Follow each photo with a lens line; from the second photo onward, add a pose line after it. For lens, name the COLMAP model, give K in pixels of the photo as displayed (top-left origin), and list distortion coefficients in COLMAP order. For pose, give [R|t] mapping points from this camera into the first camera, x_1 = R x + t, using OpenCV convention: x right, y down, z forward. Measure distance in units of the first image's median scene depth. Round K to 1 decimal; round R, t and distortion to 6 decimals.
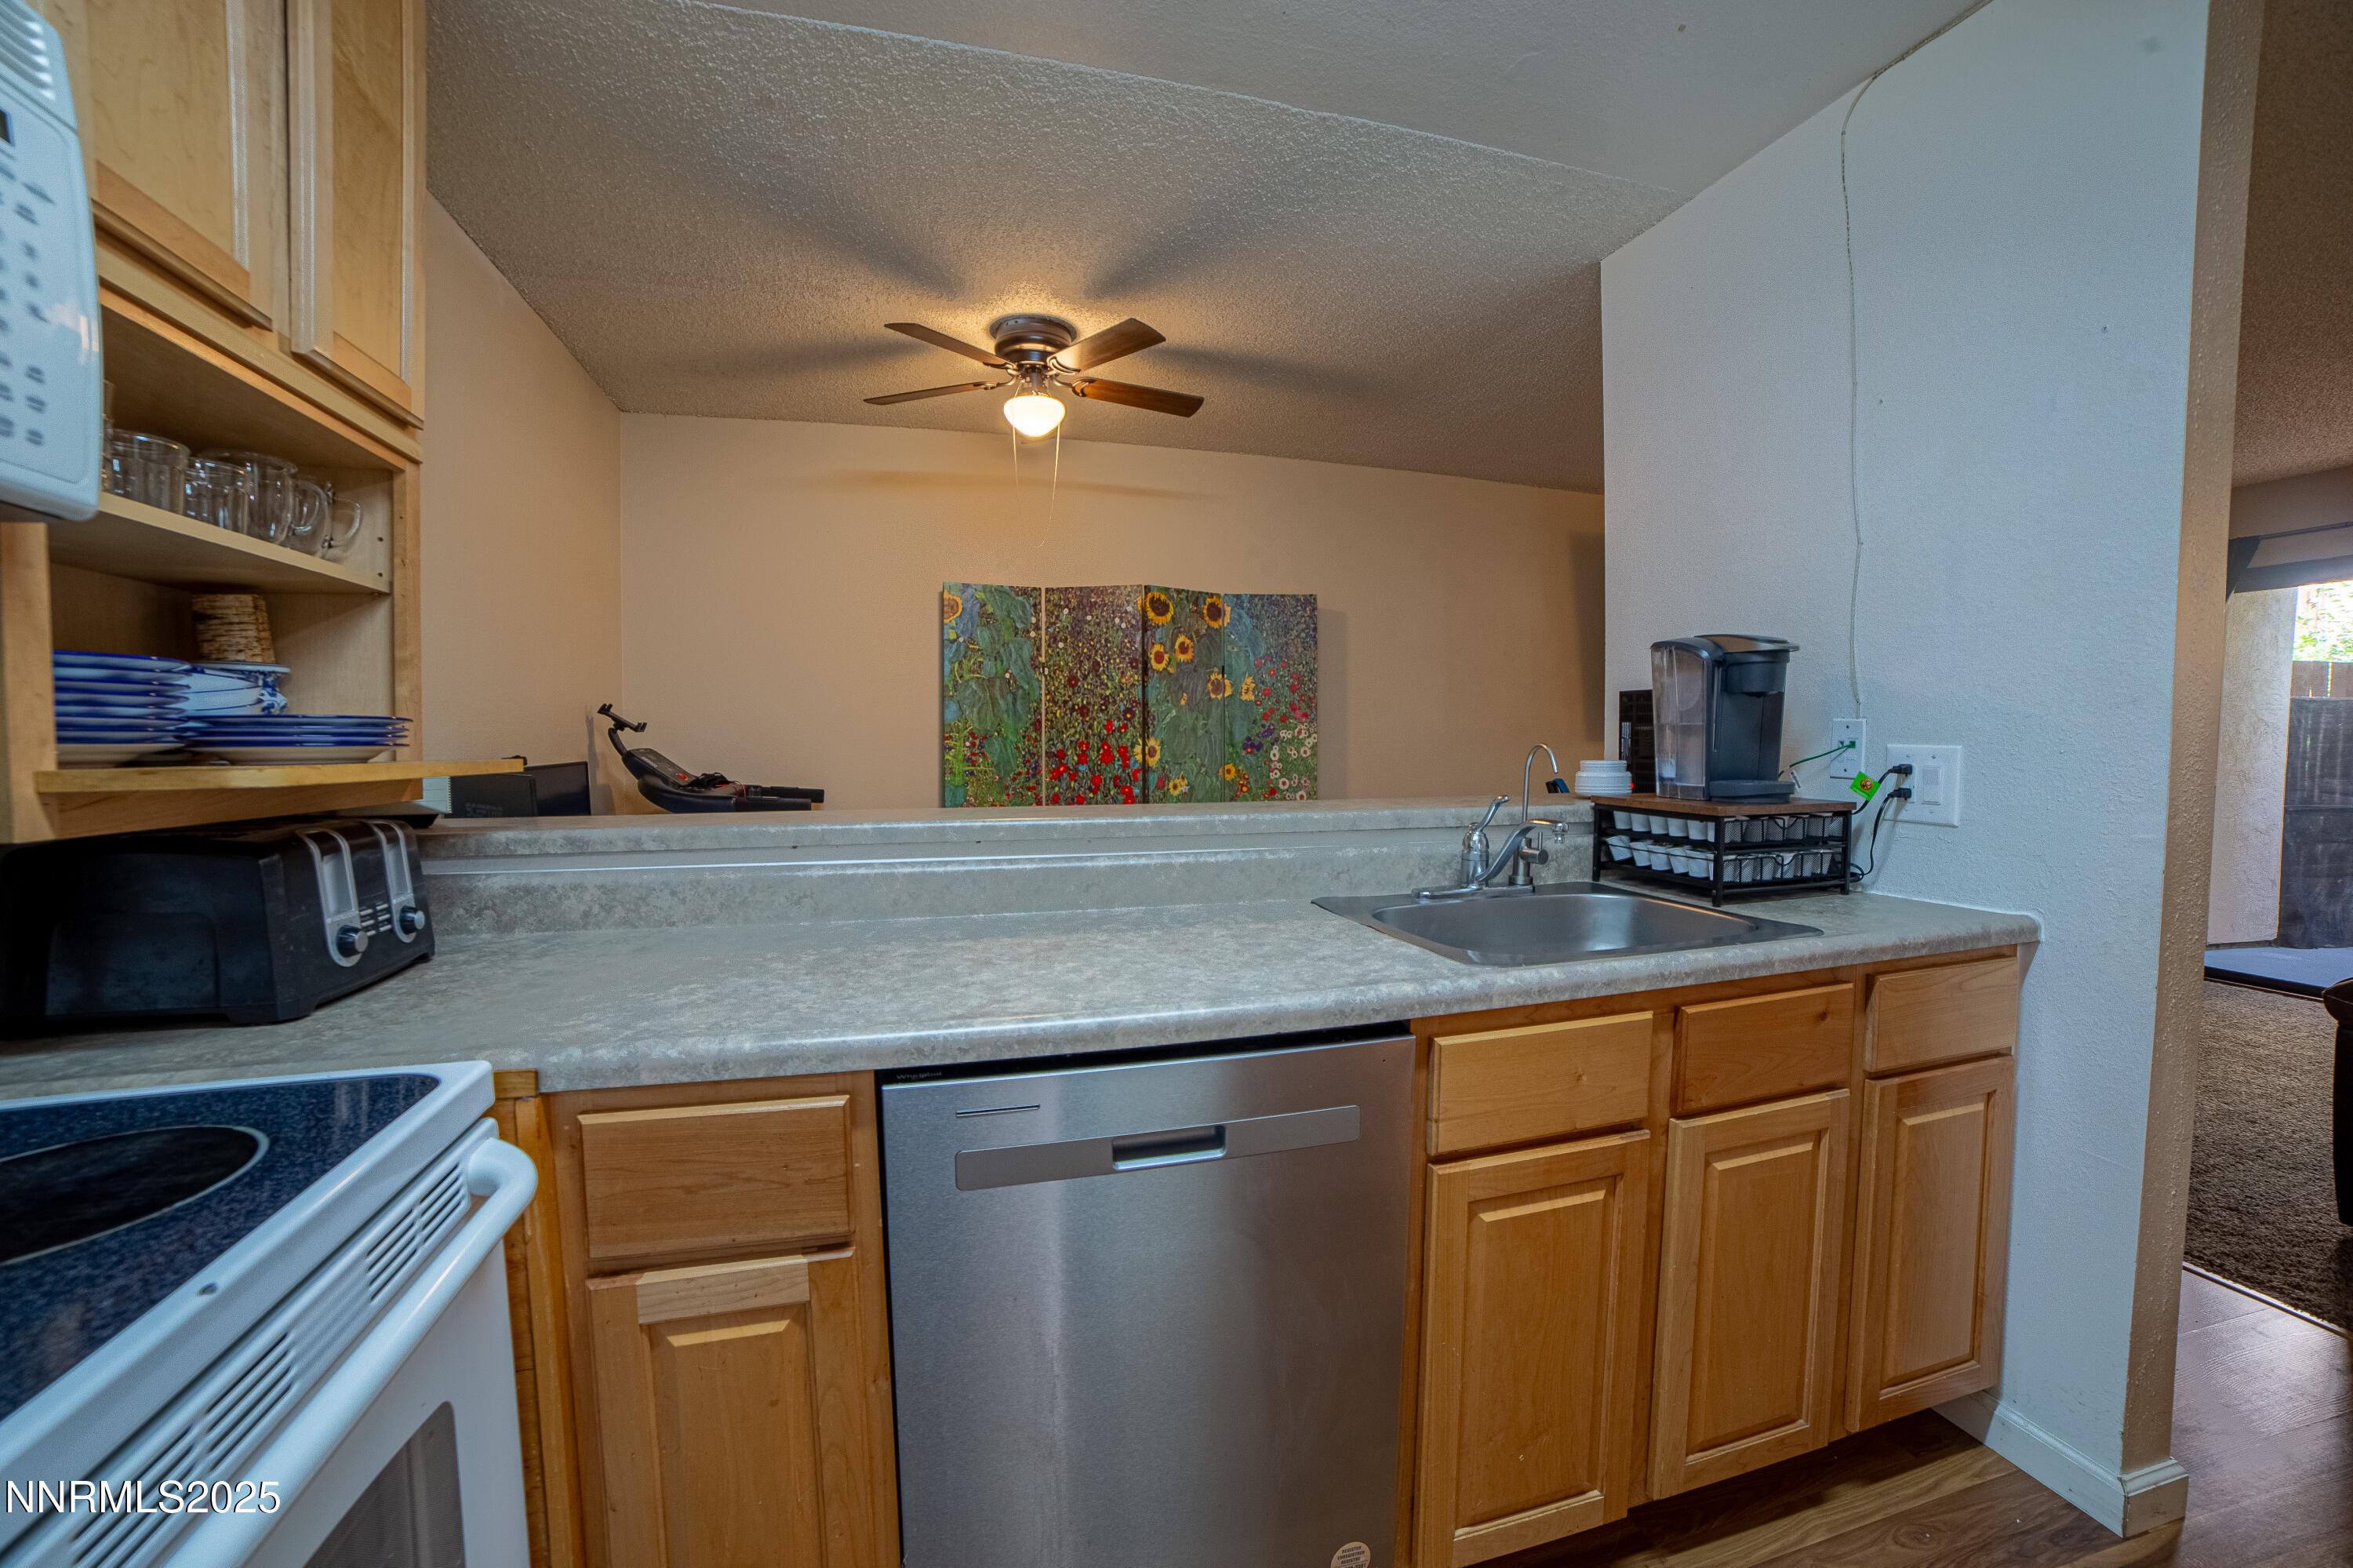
lens RADIAL K [[967.2, 0, 1169.4], [0, 967.2, 774.8], [0, 0, 1]] dist [-0.096785, 0.033360]
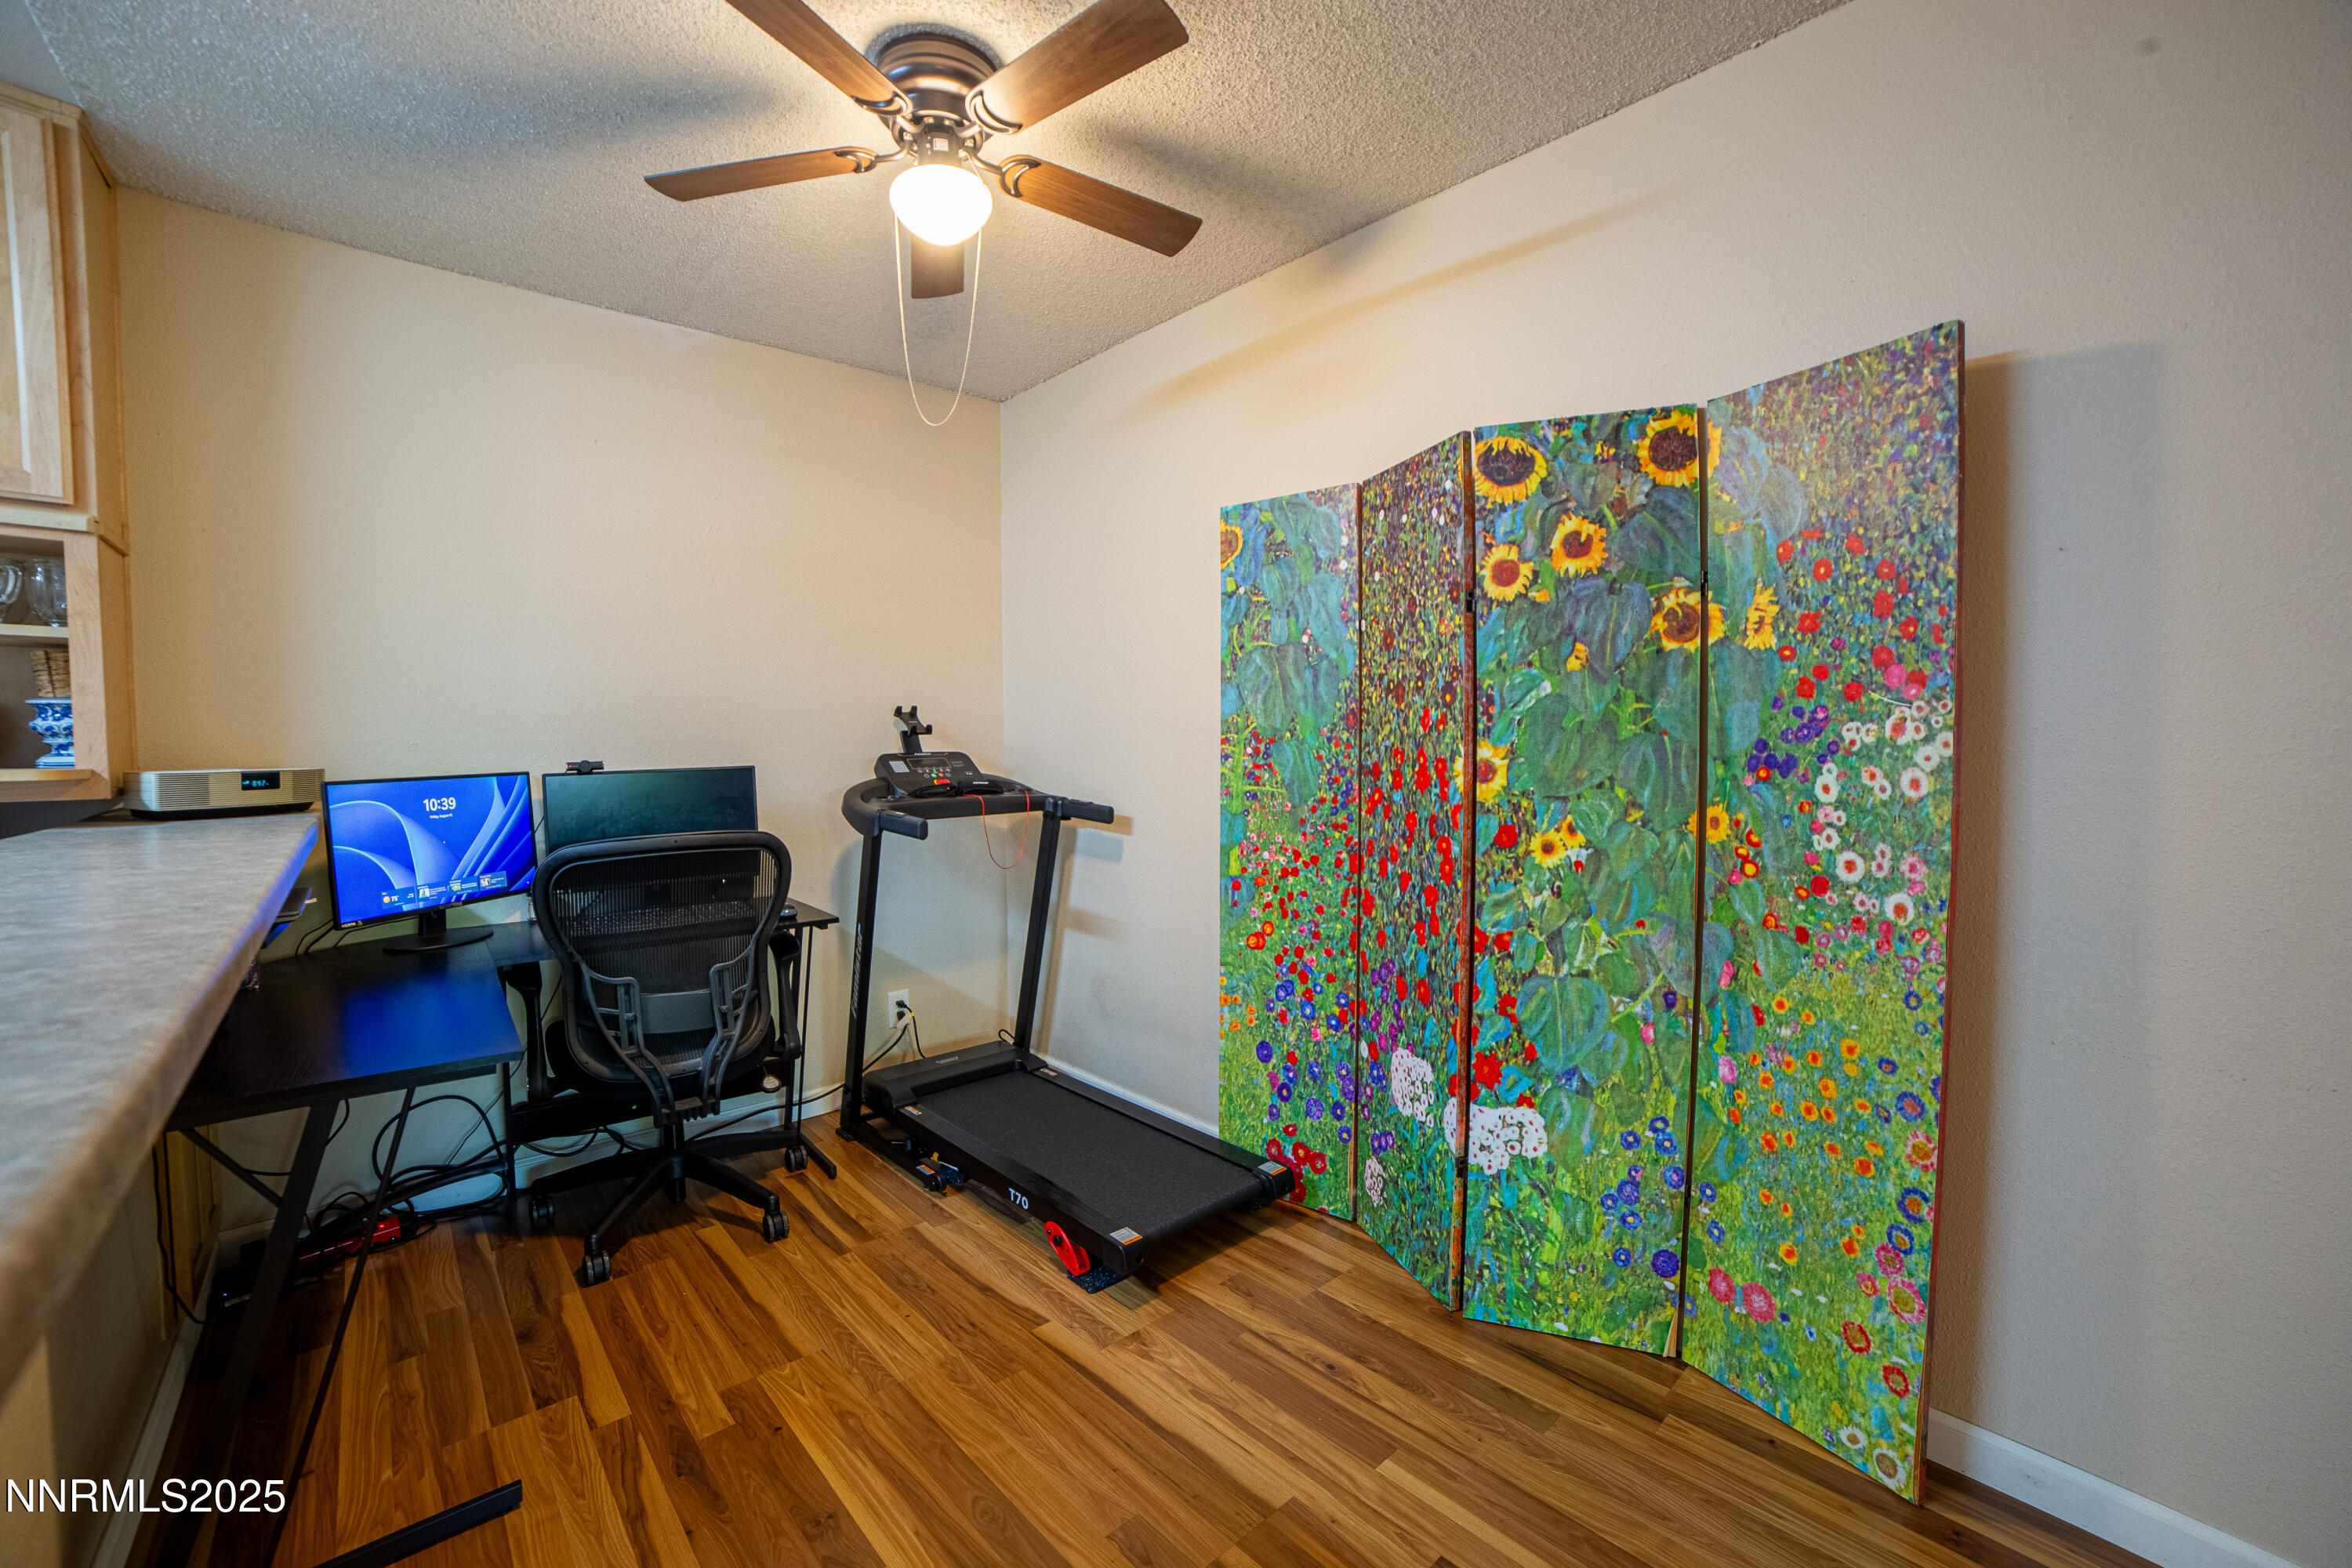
lens RADIAL K [[966.7, 0, 1168.9], [0, 966.7, 774.8], [0, 0, 1]] dist [-0.096785, 0.033360]
pose [[0.436165, 0.034113, -0.899220, 0.342989], [-0.029087, 0.999293, 0.023801, -0.028710], [0.899397, 0.015774, 0.436849, 0.650548]]
